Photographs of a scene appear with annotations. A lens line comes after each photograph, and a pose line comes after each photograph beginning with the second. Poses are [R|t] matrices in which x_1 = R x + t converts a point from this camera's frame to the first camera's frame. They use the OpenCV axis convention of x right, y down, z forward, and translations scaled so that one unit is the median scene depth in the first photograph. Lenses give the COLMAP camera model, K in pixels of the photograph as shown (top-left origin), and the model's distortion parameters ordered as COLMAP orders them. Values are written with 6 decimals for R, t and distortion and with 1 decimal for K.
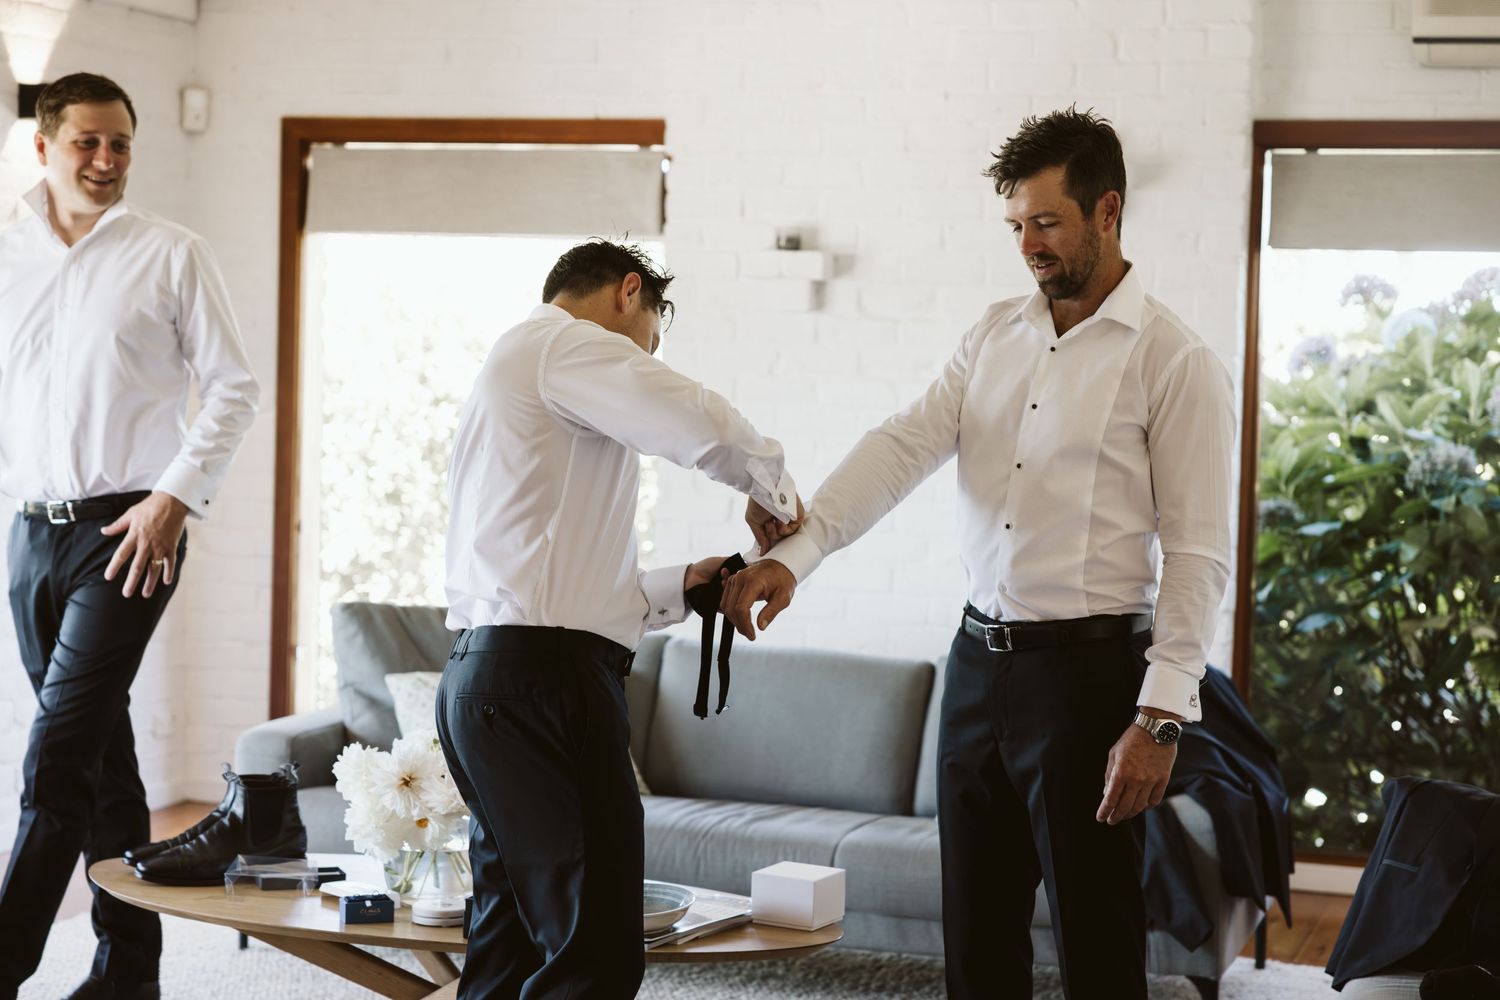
lens RADIAL K [[2838.0, 0, 760.1], [0, 2838.0, 488.0], [0, 0, 1]] dist [0.019369, 0.000000]
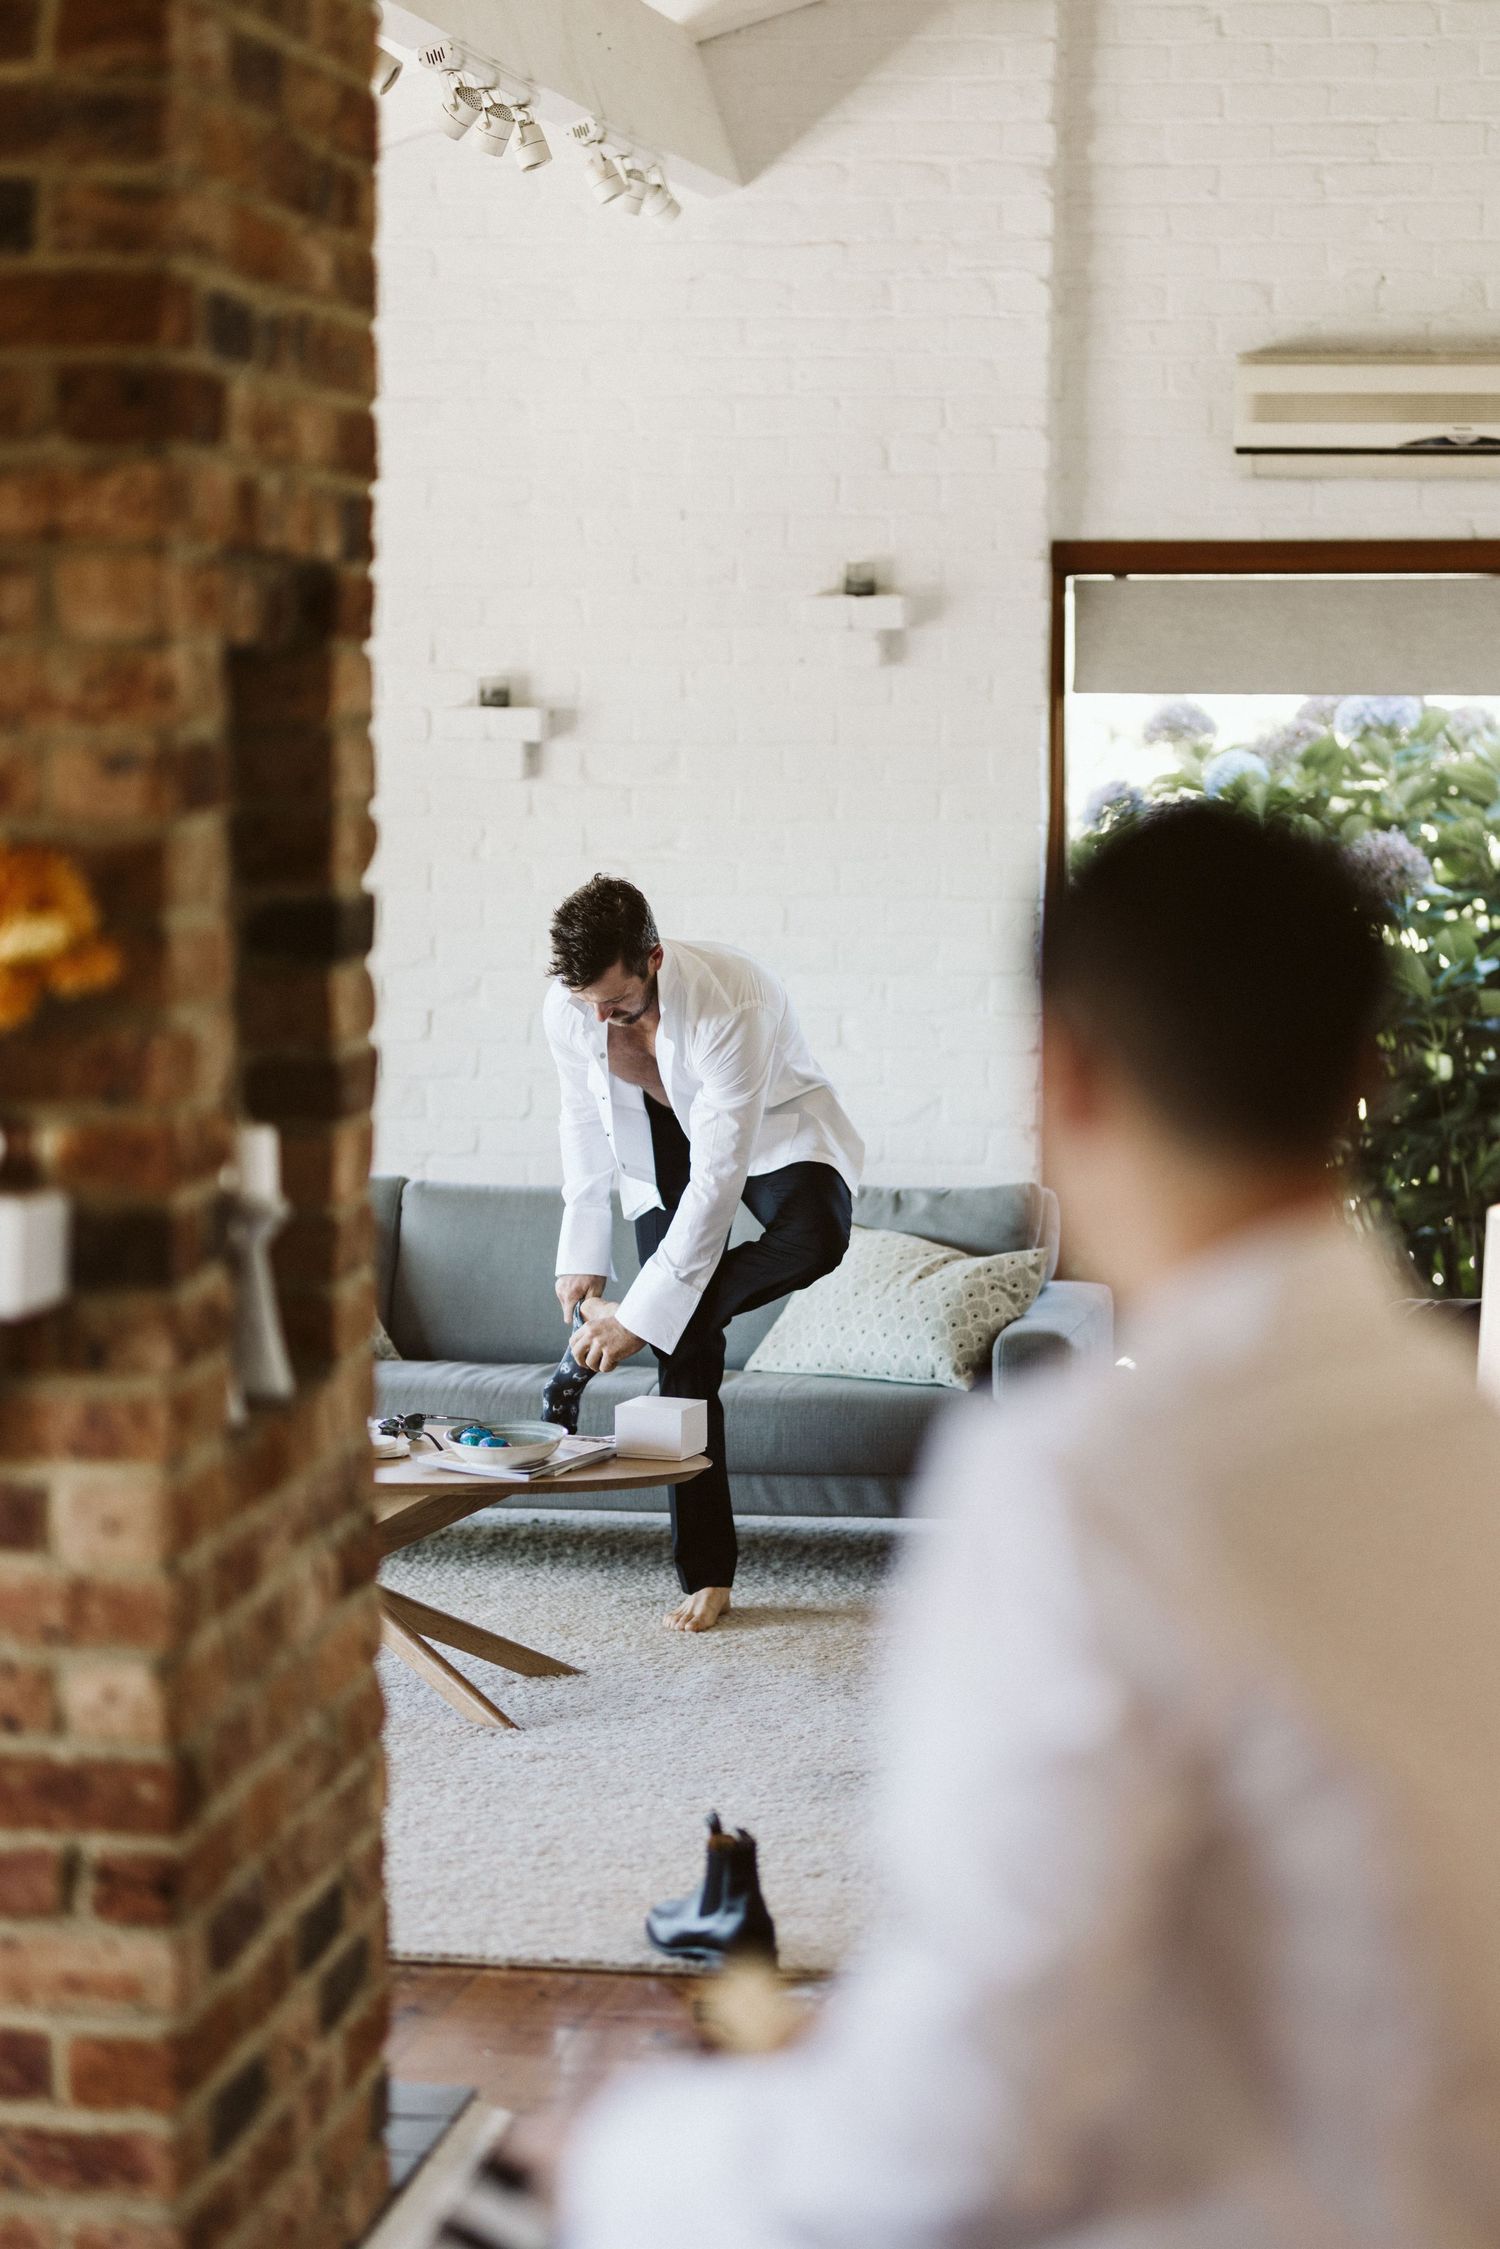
lens RADIAL K [[5592.9, 0, 752.3], [0, 5592.9, 1115.7], [0, 0, 1]] dist [0.025142, 0.000000]
pose [[0.988656, -0.035310, 0.145990, -0.160620], [0.030407, 0.998901, 0.035678, -0.021630], [-0.147090, -0.030834, 0.988642, -0.624861]]
